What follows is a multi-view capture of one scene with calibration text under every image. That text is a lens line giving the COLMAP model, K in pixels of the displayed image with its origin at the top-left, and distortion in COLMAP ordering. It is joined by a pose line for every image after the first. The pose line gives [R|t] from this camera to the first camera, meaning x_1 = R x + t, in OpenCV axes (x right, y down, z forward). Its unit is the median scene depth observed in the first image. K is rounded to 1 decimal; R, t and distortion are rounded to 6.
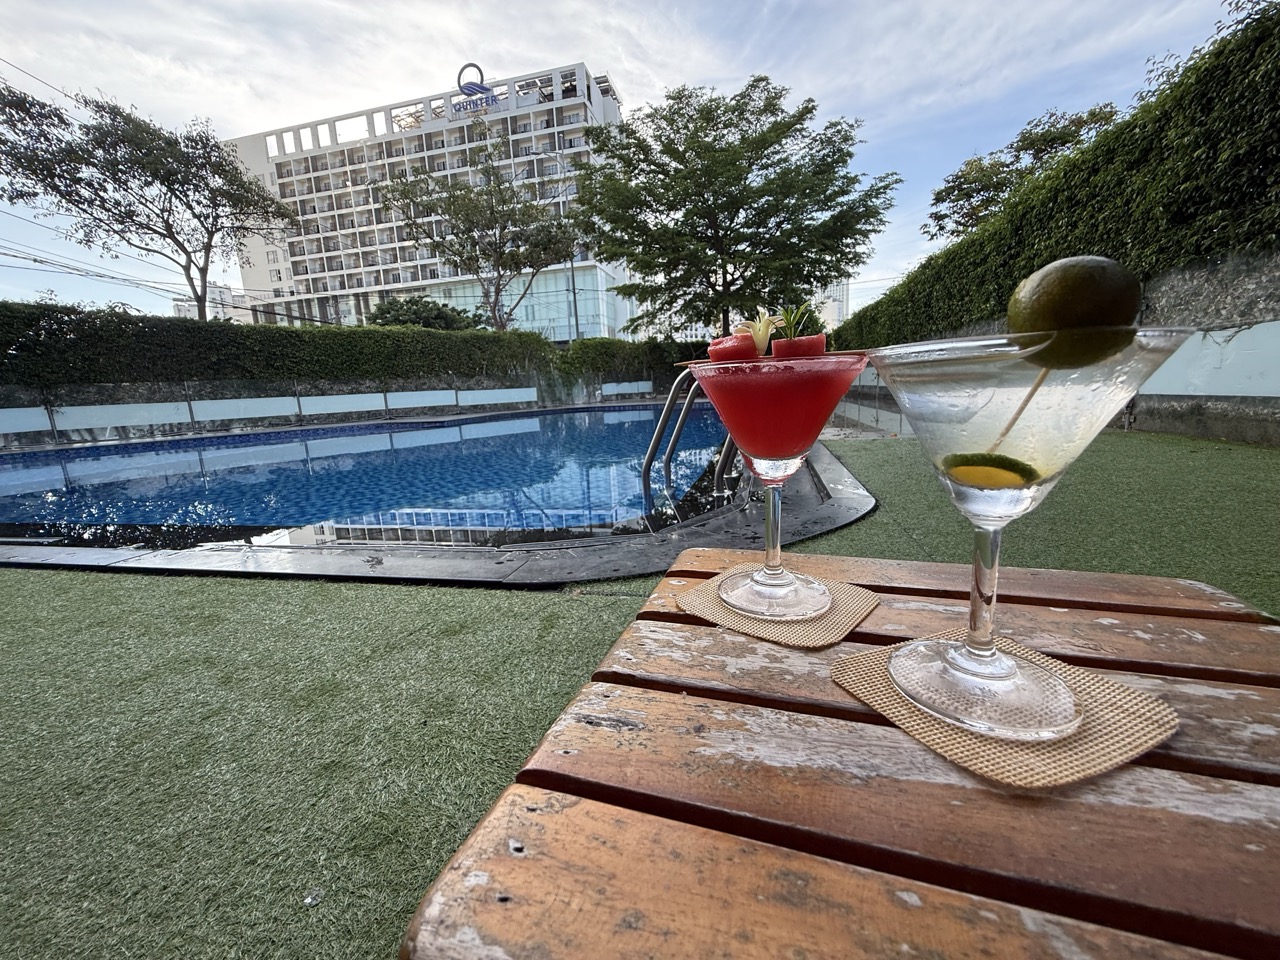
lens RADIAL K [[512.3, 0, 639.9], [0, 512.3, 485.8], [0, 0, 1]] dist [-0.000748, -0.000415]
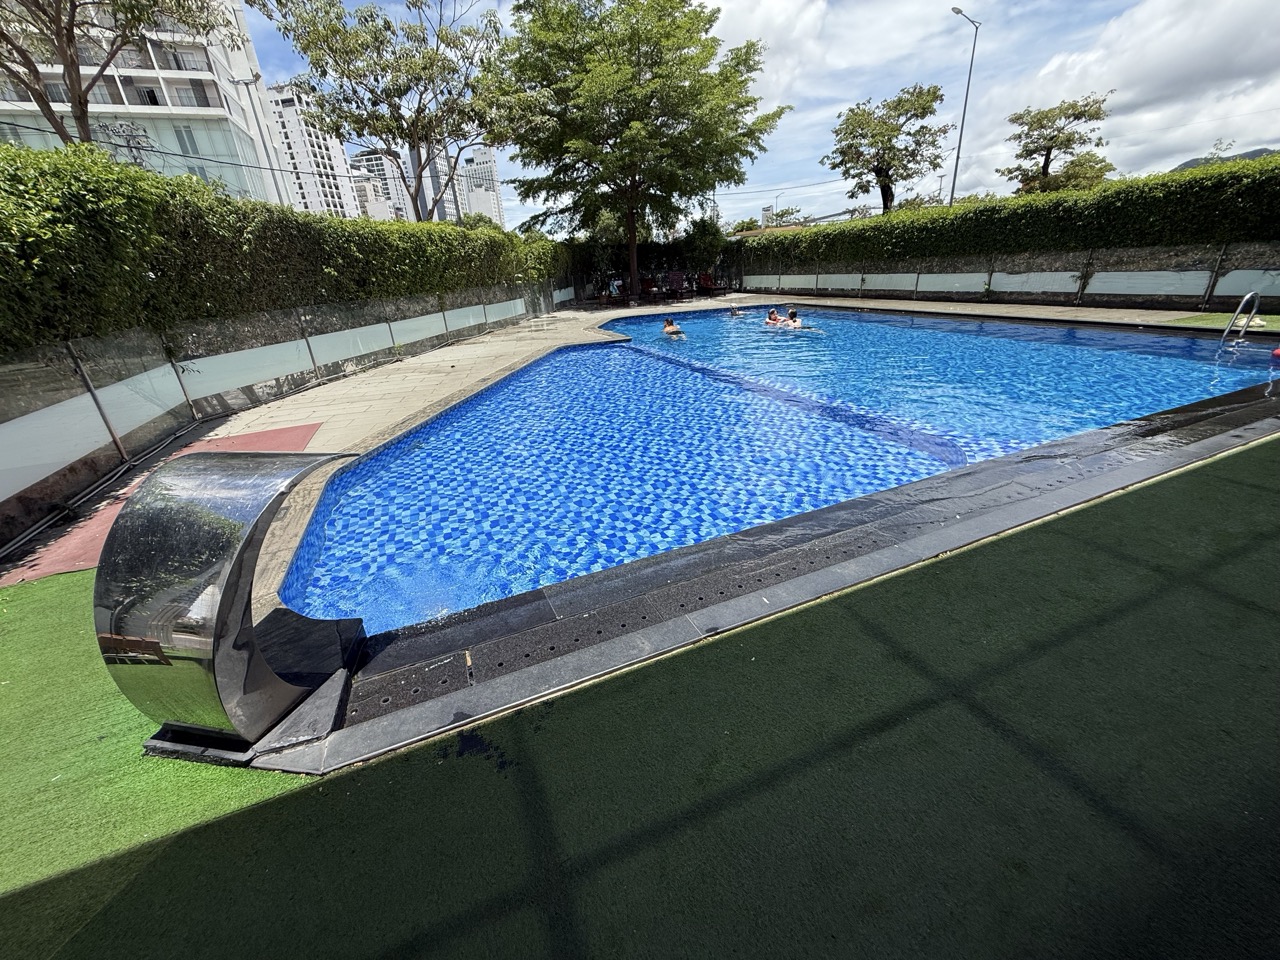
lens RADIAL K [[512.3, 0, 638.1], [0, 512.3, 473.2], [0, 0, 1]] dist [-0.000748, -0.000415]
pose [[0.805850, -0.221699, 0.549049, -0.554394], [0.130168, 0.970907, 0.200989, -0.043237], [-0.577634, -0.090498, 0.811264, 0.111905]]
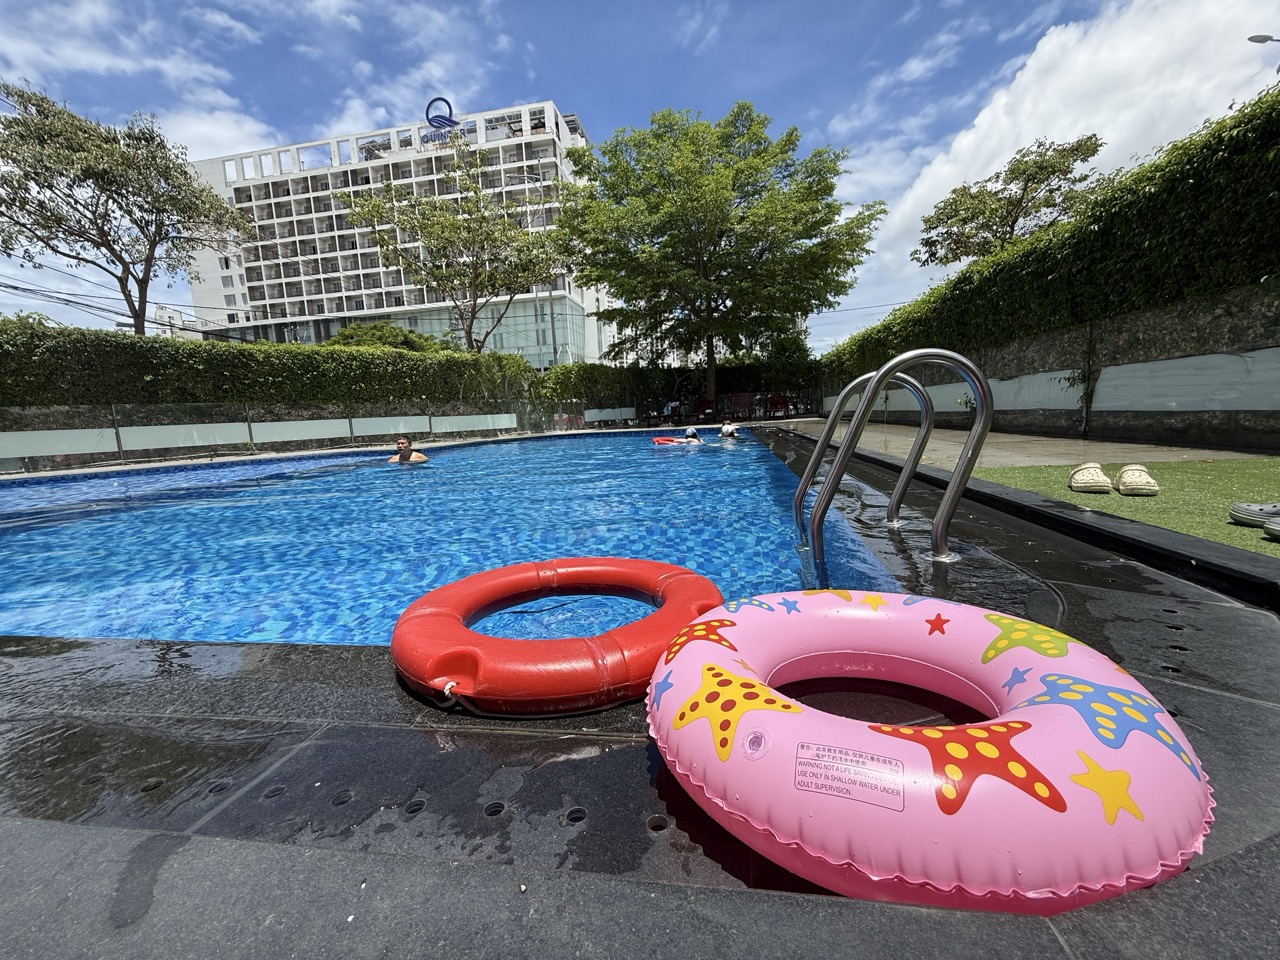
lens RADIAL K [[512.3, 0, 641.0], [0, 512.3, 485.6], [0, 0, 1]] dist [-0.000748, -0.000415]
pose [[0.997851, -0.008042, 0.065024, -0.033640], [0.011564, 0.998475, -0.053979, -0.006405], [-0.064491, 0.054615, 0.996423, 0.053606]]
